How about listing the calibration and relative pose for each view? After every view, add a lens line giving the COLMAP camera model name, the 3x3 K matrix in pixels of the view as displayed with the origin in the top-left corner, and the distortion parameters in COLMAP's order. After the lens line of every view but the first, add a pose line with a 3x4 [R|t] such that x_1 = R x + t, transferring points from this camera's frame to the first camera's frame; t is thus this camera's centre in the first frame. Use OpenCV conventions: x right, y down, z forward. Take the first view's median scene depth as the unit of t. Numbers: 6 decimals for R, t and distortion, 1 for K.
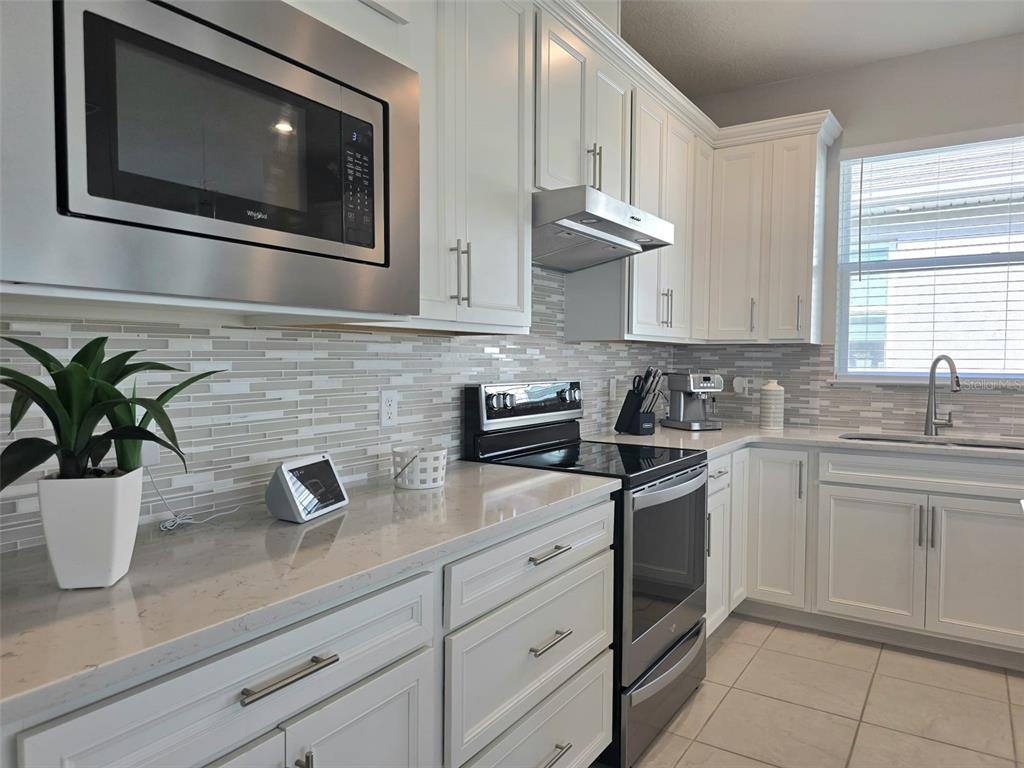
lens RADIAL K [[689.3, 0, 519.9], [0, 689.3, 385.5], [0, 0, 1]] dist [0.062767, -0.053604]
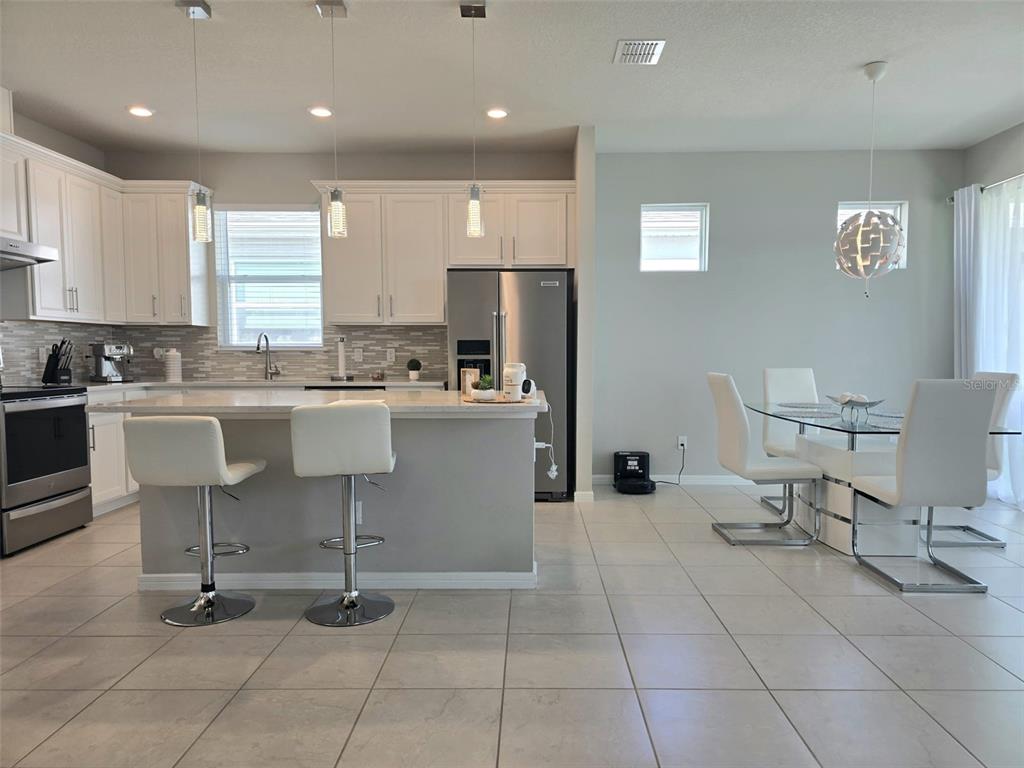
lens RADIAL K [[691.0, 0, 522.4], [0, 691.0, 393.9], [0, 0, 1]] dist [0.060214, -0.053990]
pose [[0.847083, -0.039508, 0.529991, 0.266855], [0.026812, 0.999140, 0.031627, 0.088089], [-0.530784, -0.012580, 0.847414, -1.005534]]
